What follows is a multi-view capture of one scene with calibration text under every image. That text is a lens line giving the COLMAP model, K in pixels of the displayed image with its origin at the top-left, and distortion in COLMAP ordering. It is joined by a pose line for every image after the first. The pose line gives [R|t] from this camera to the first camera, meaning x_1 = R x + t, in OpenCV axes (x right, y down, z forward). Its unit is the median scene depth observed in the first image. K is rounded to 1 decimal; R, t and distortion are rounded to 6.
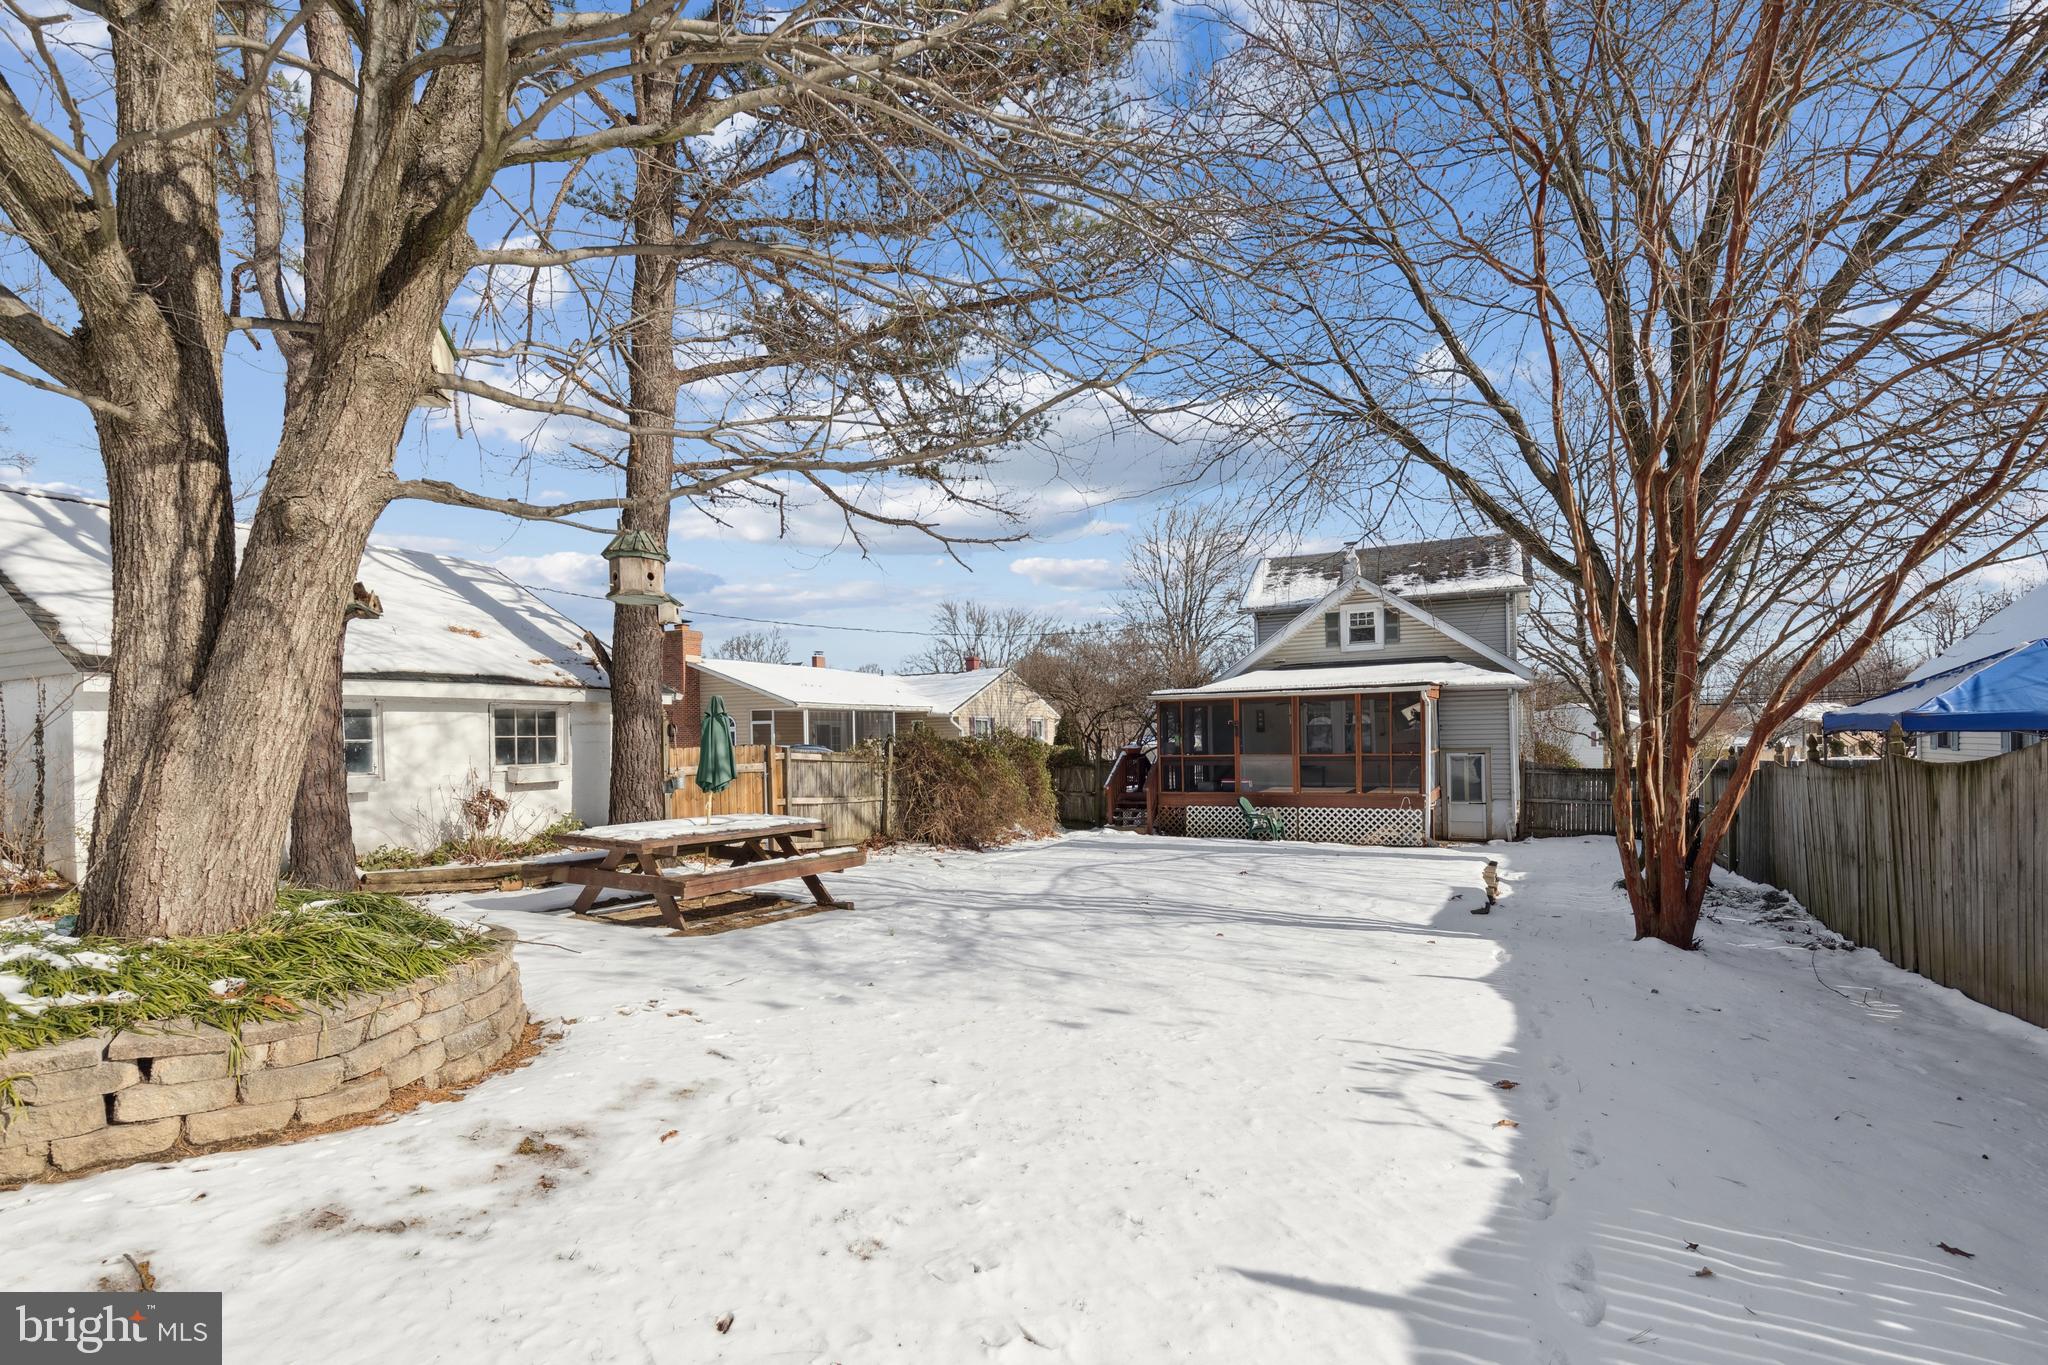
lens RADIAL K [[923.6, 0, 1030.9], [0, 923.6, 720.4], [0, 0, 1]] dist [0.015834, -0.007264]
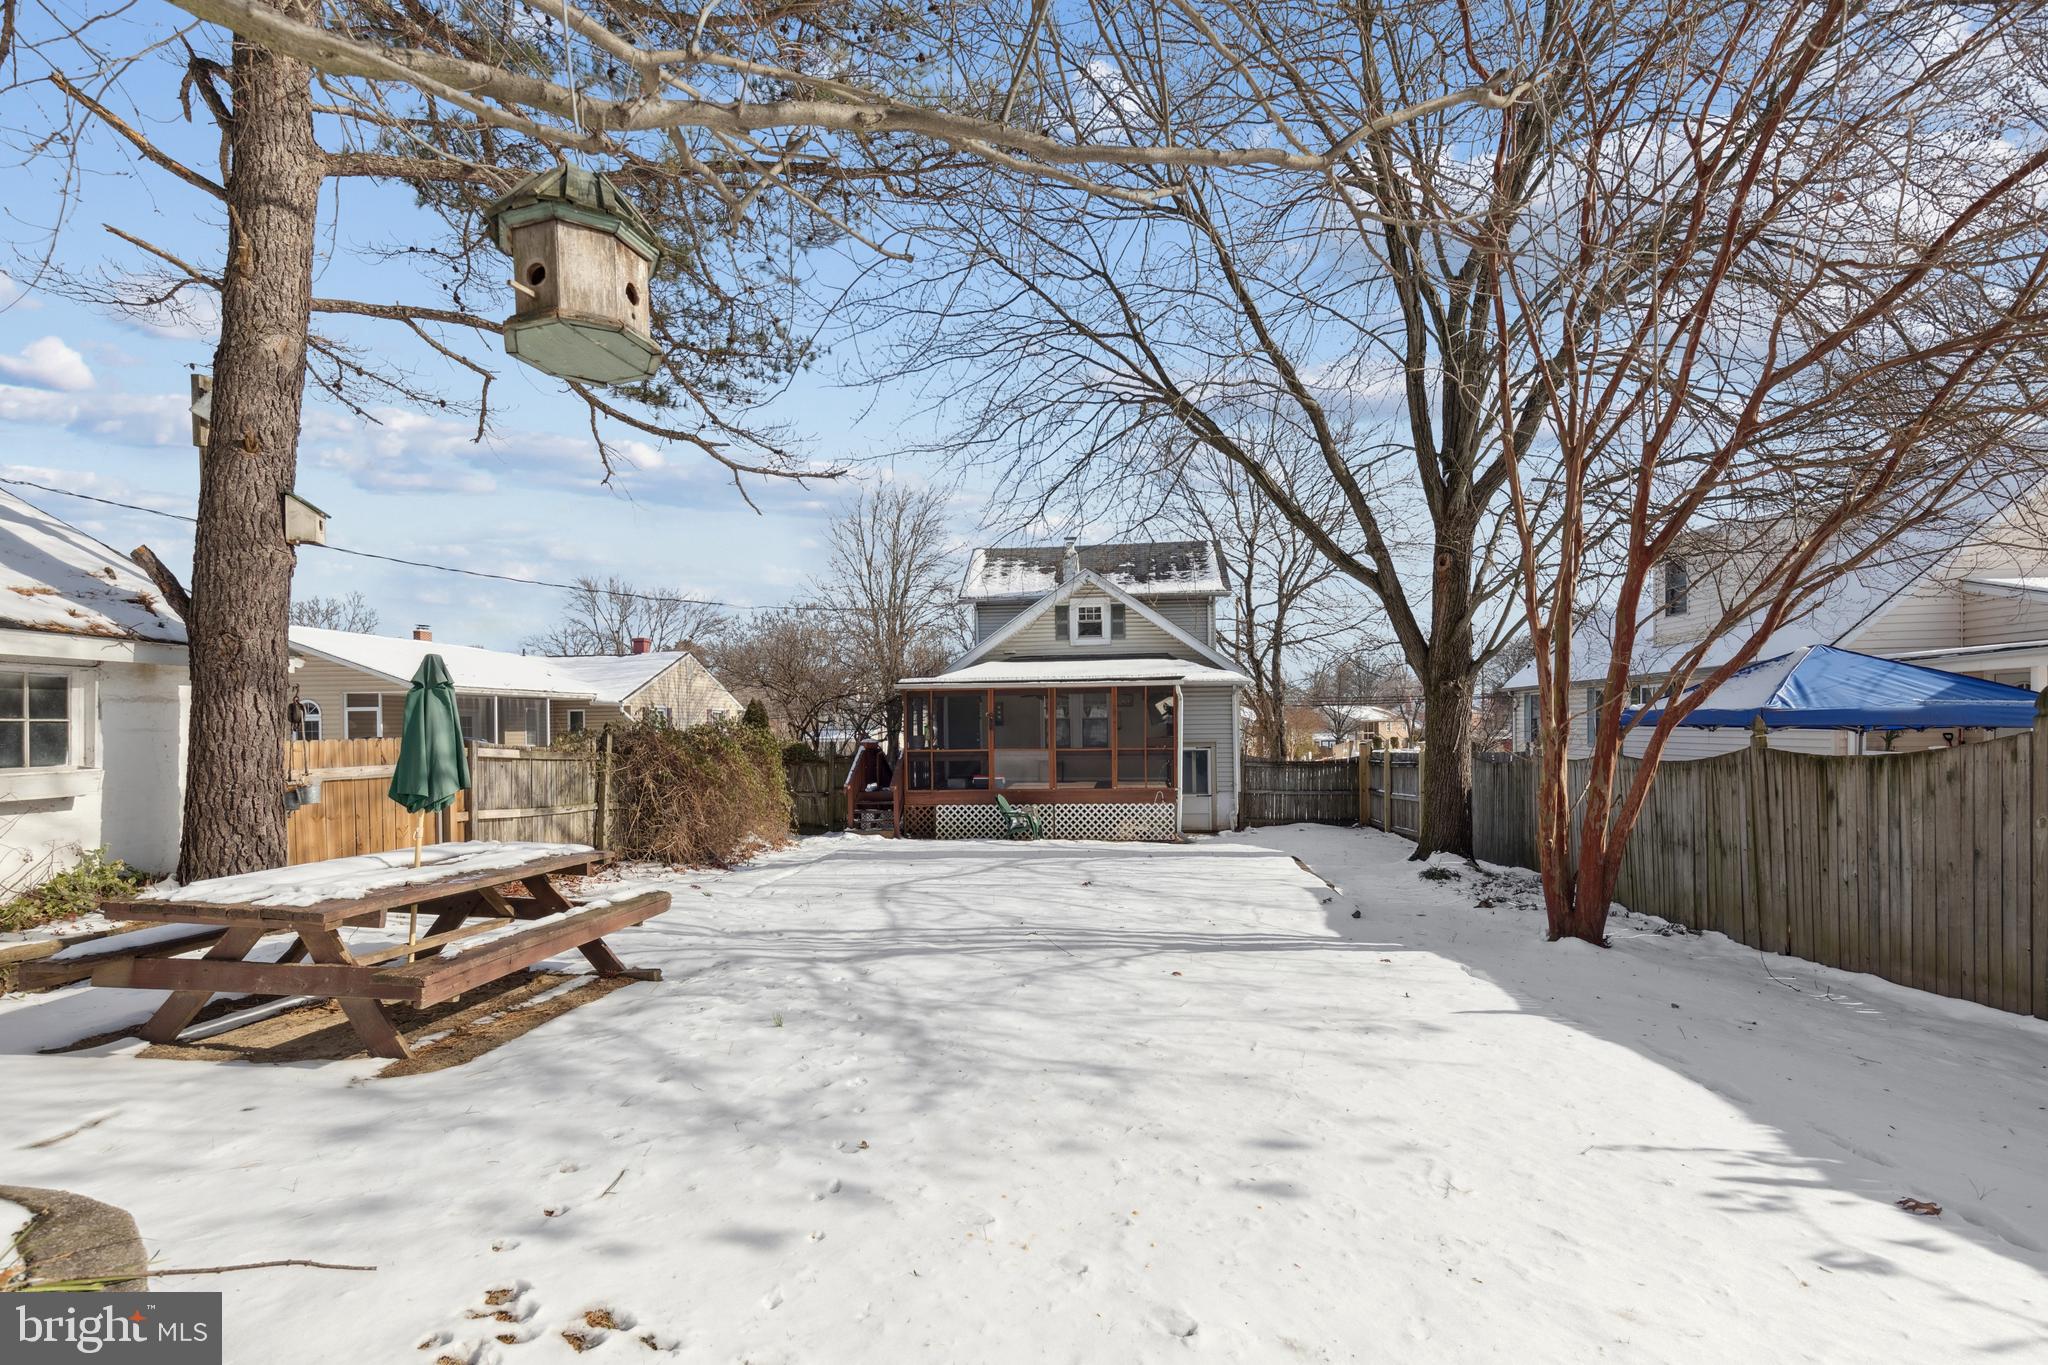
lens RADIAL K [[923.6, 0, 1030.9], [0, 923.6, 720.4], [0, 0, 1]] dist [0.015834, -0.007264]
pose [[0.932039, 0.009657, 0.362230, -0.114026], [-0.011735, 0.999925, 0.003538, 0.005880], [-0.362168, -0.007548, 0.932082, 0.166172]]
